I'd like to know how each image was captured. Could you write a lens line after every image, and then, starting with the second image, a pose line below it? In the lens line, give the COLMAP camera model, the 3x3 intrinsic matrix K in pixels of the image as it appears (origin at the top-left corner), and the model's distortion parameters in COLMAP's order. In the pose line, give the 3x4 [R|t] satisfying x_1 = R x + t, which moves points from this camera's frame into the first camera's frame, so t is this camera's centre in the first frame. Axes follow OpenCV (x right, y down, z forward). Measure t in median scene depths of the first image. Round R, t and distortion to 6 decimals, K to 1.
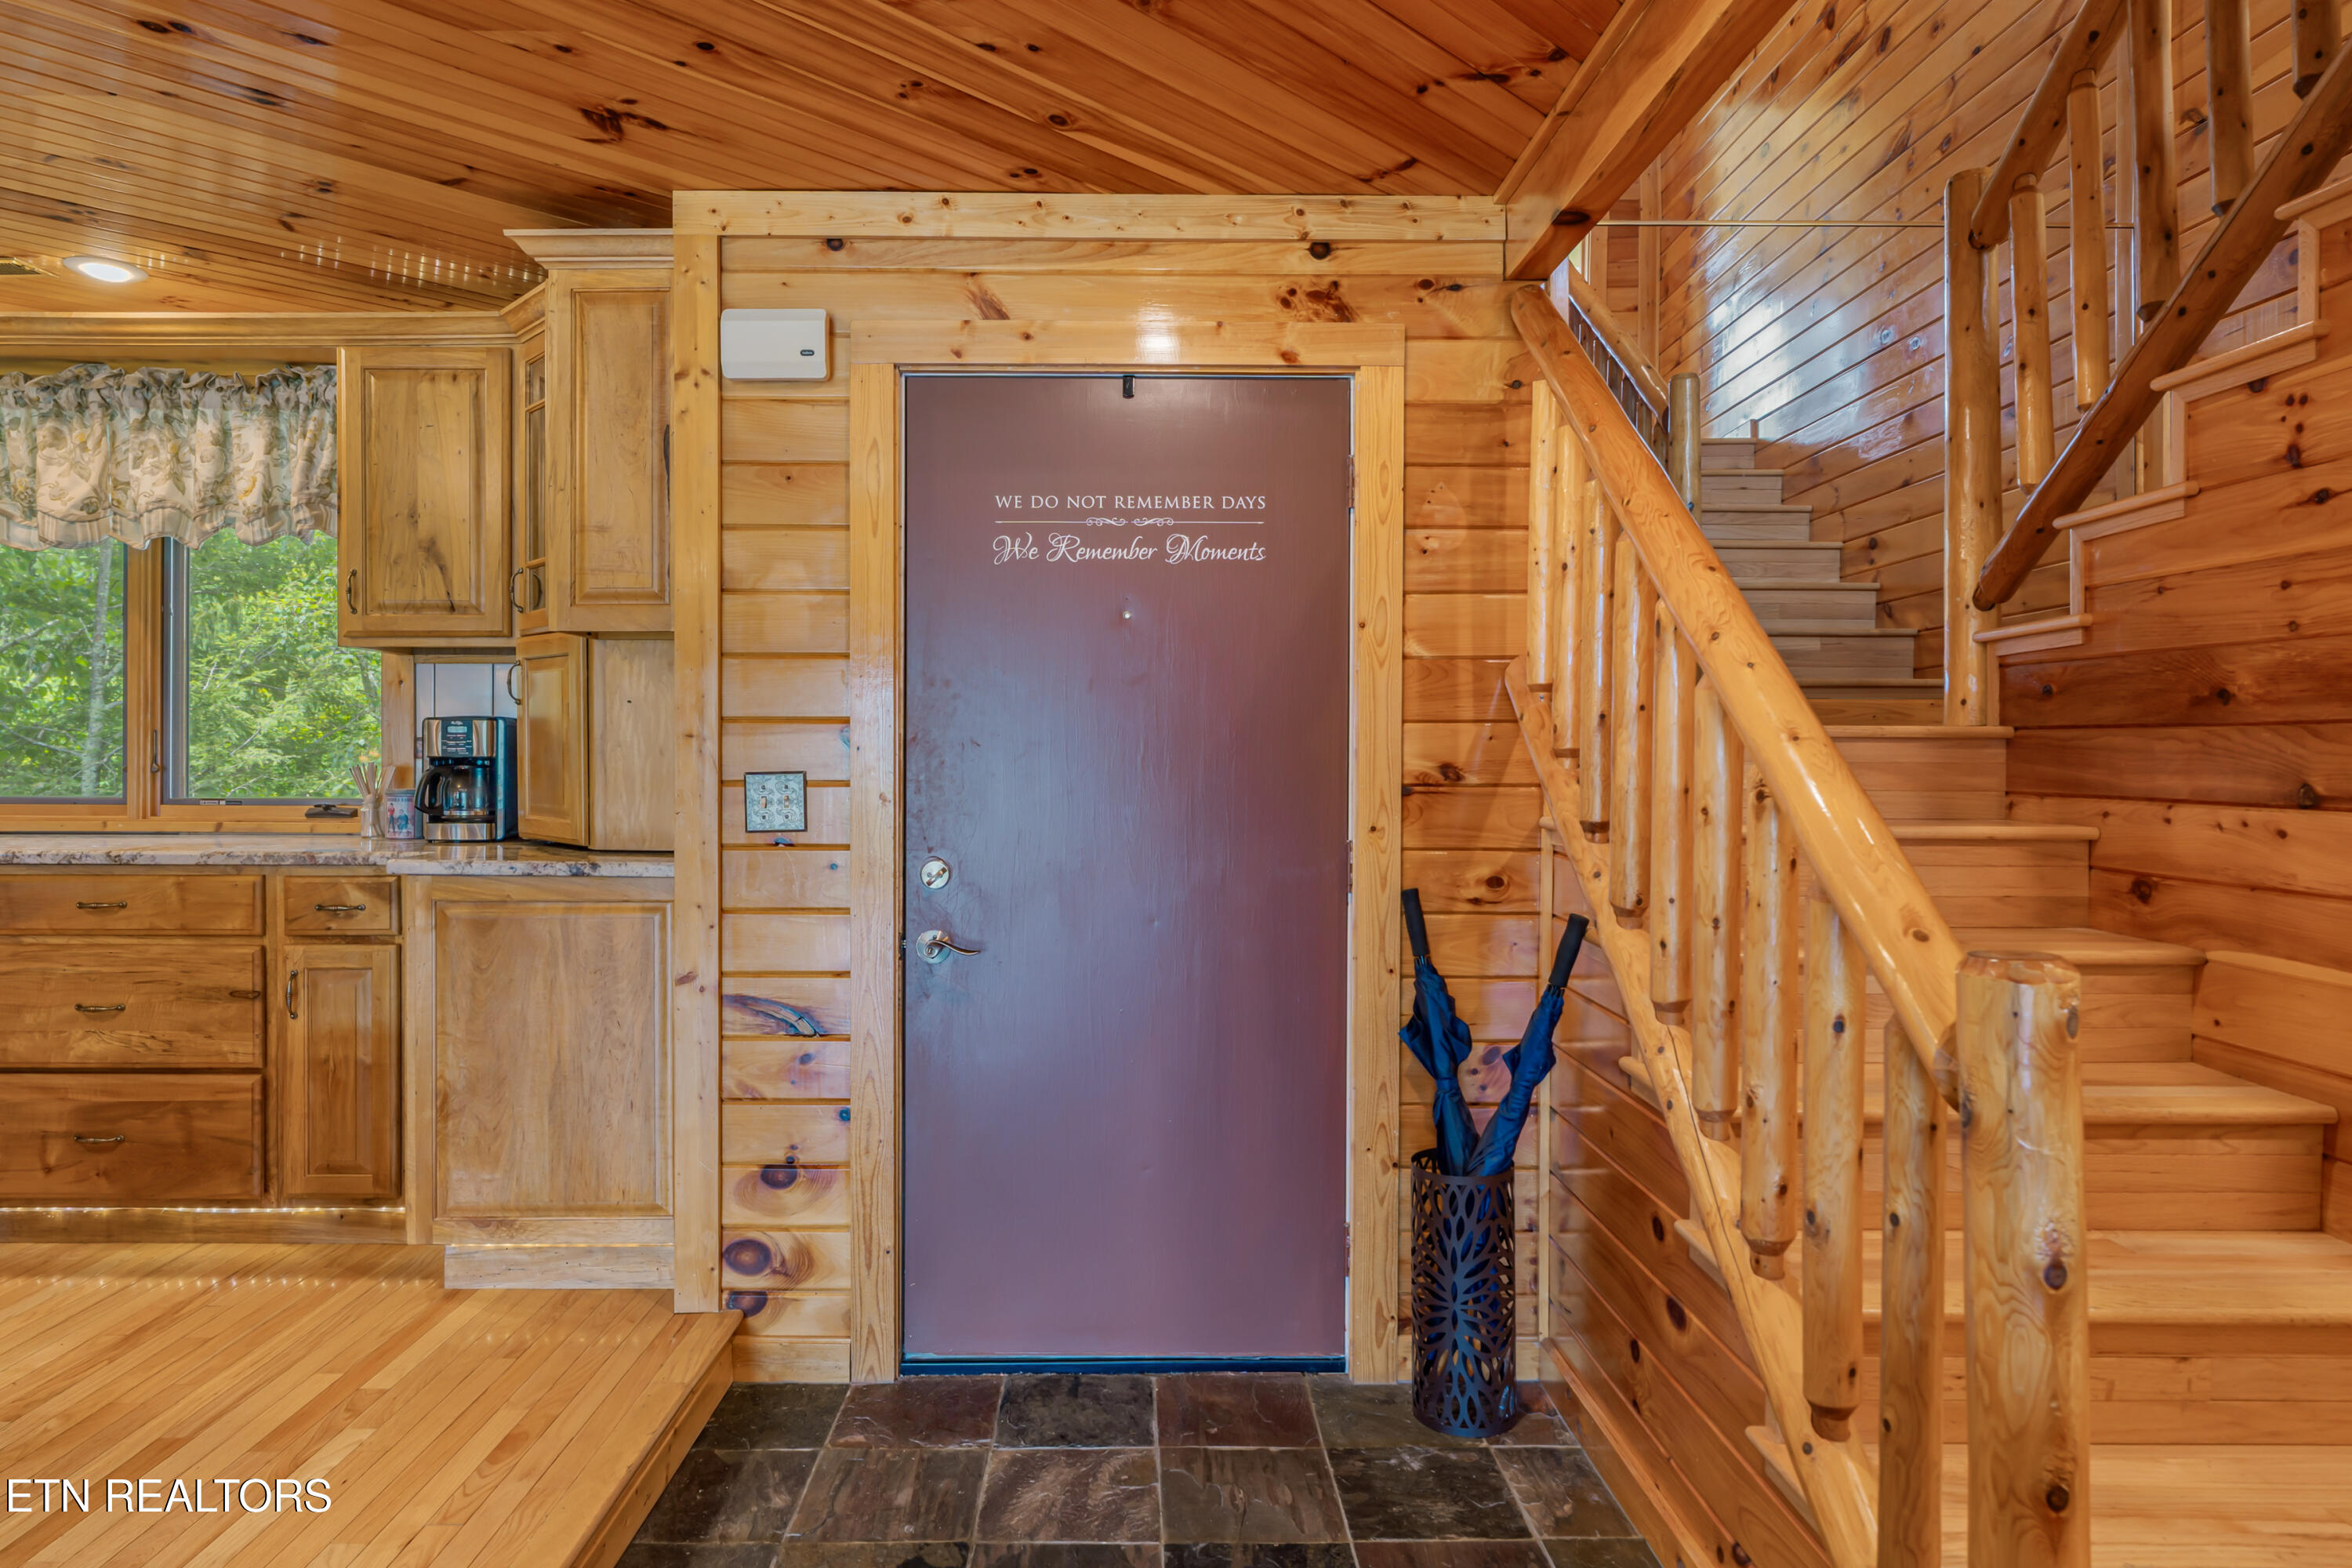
lens RADIAL K [[1313.1, 0, 1171.6], [0, 1313.1, 766.7], [0, 0, 1]] dist [-0.001722, -0.000351]
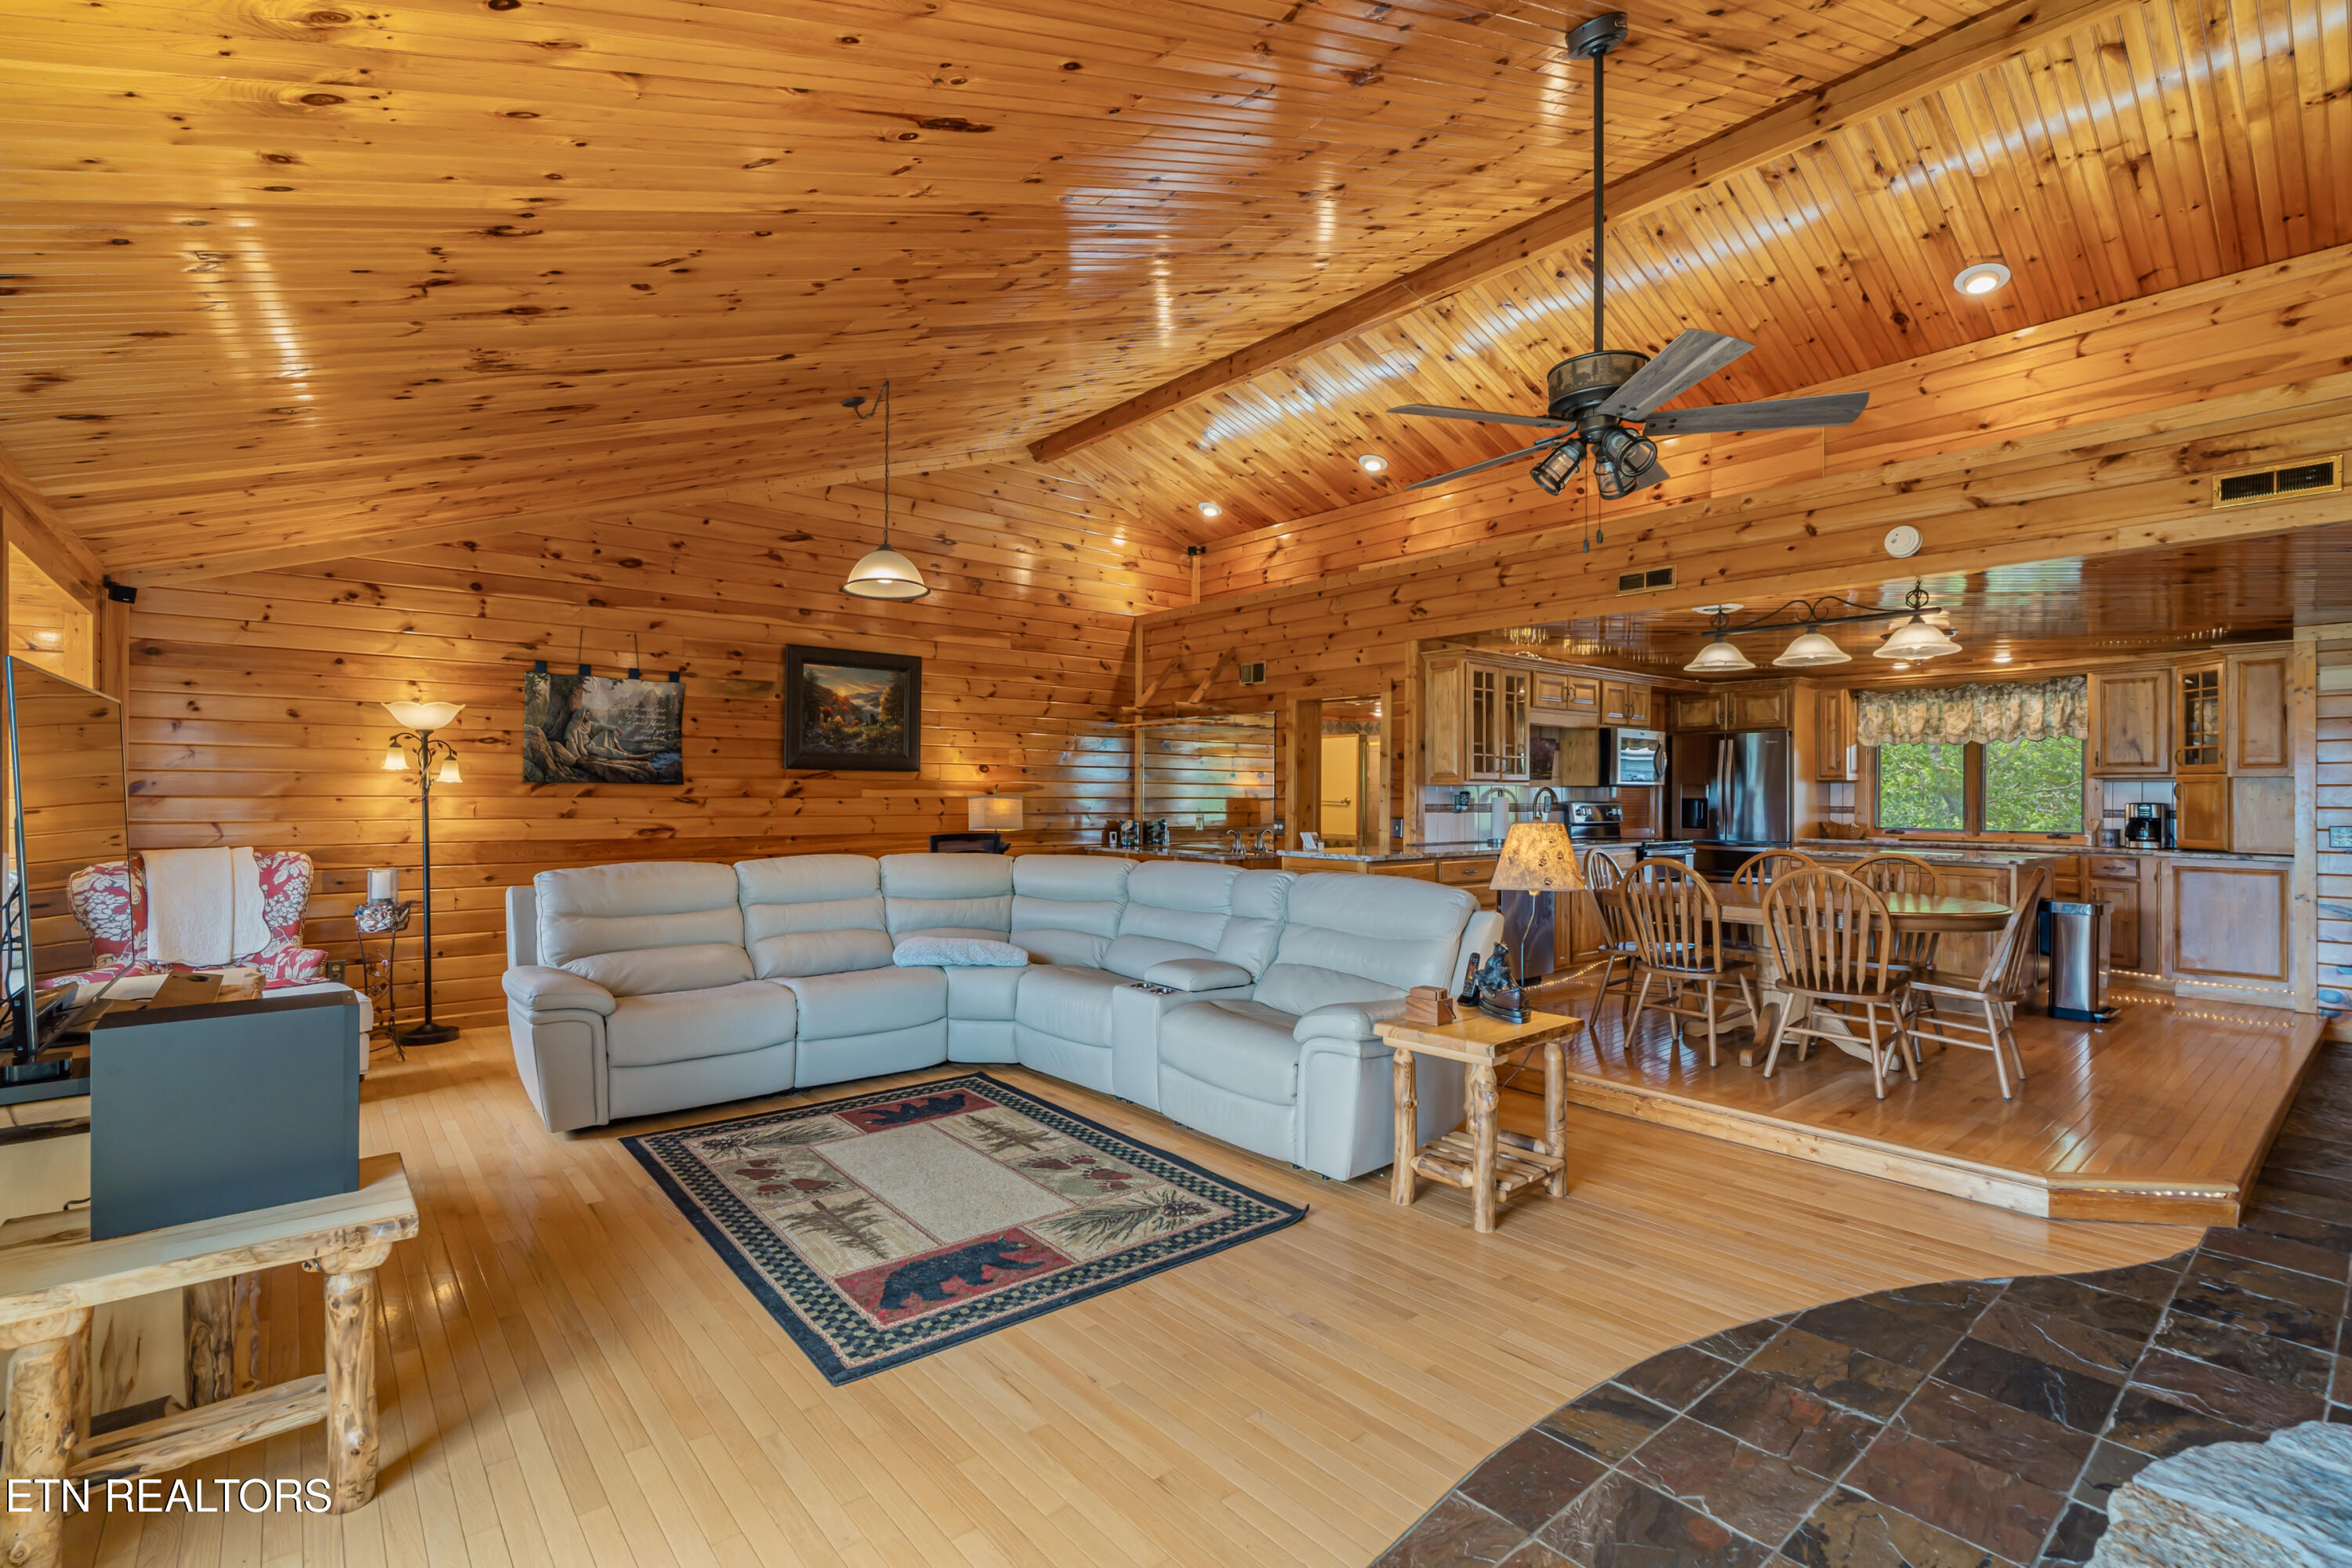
lens RADIAL K [[1074.3, 0, 1162.0], [0, 1074.3, 798.5], [0, 0, 1]] dist [-0.007575, 0.001630]
pose [[0.639504, 0.002868, -0.768782, -0.161745], [-0.011043, 0.999924, -0.005457, -0.015002], [0.768708, 0.011979, 0.639487, -2.423847]]
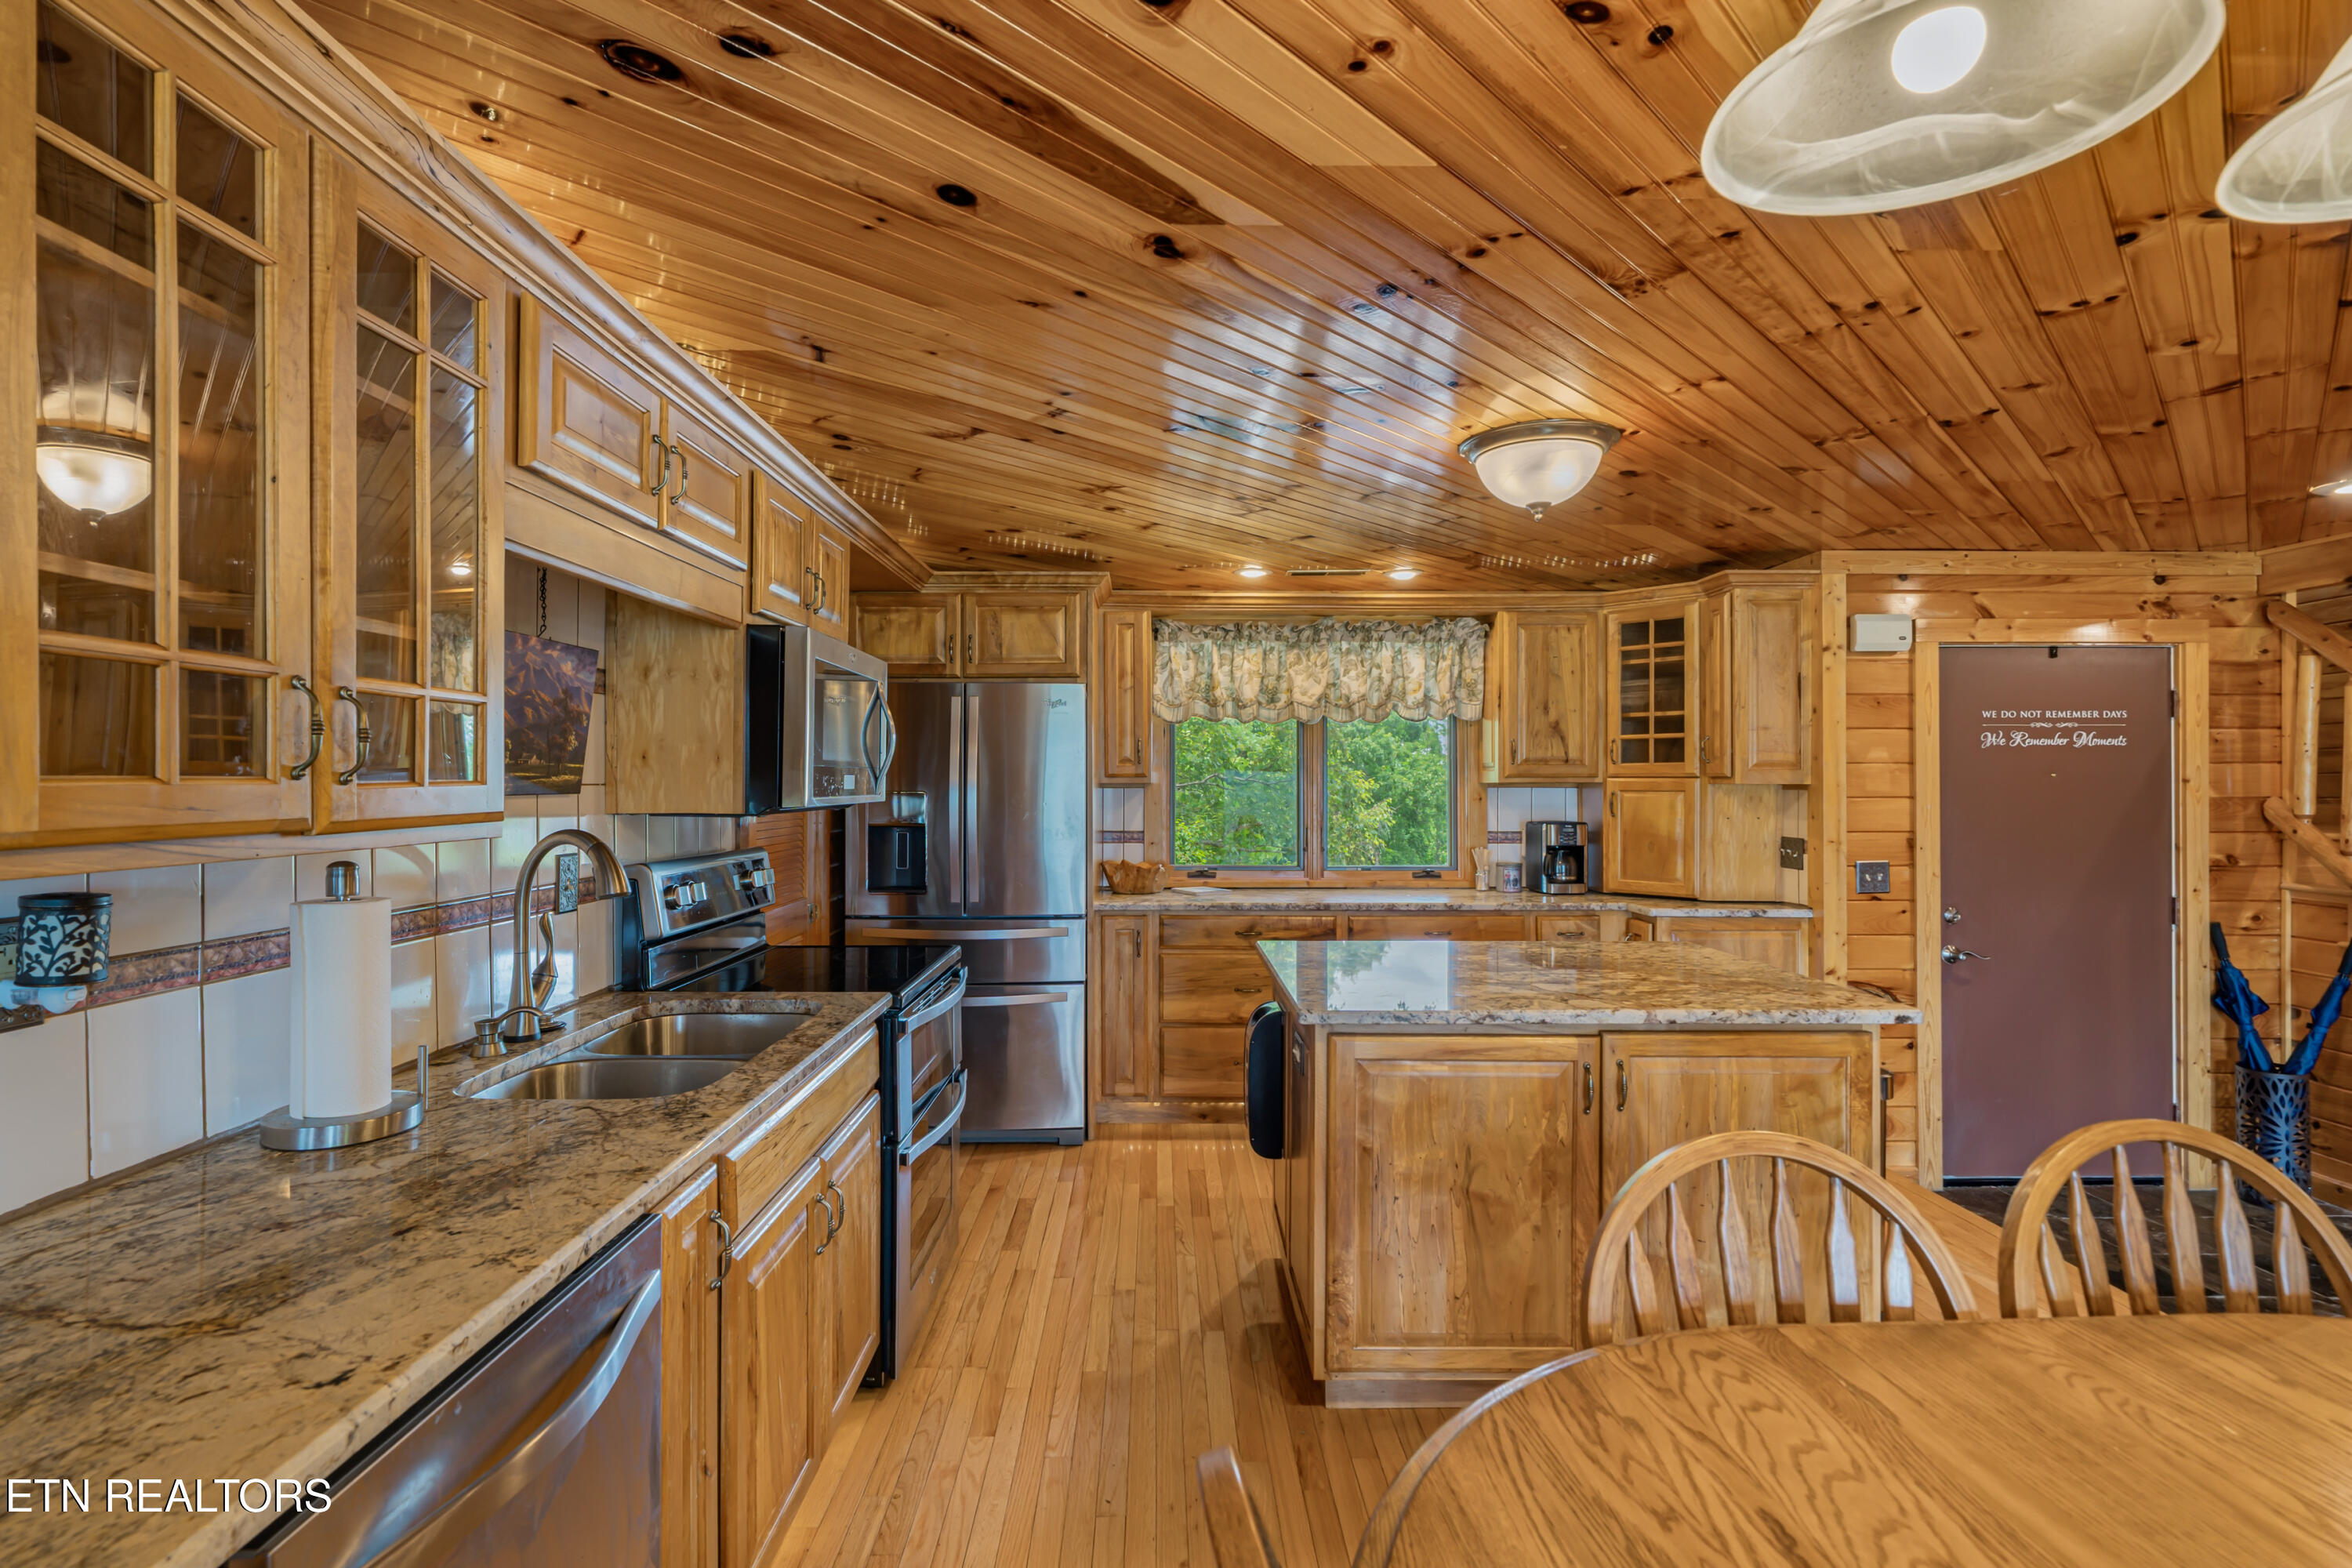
lens RADIAL K [[1113.6, 0, 1157.1], [0, 1113.6, 779.5], [0, 0, 1]] dist [-0.001763, 0.000291]
pose [[0.999993, -0.003620, 0.000941, -1.303658], [0.003632, 0.999912, -0.012737, -0.093763], [-0.000894, 0.012740, 0.999918, -0.572508]]
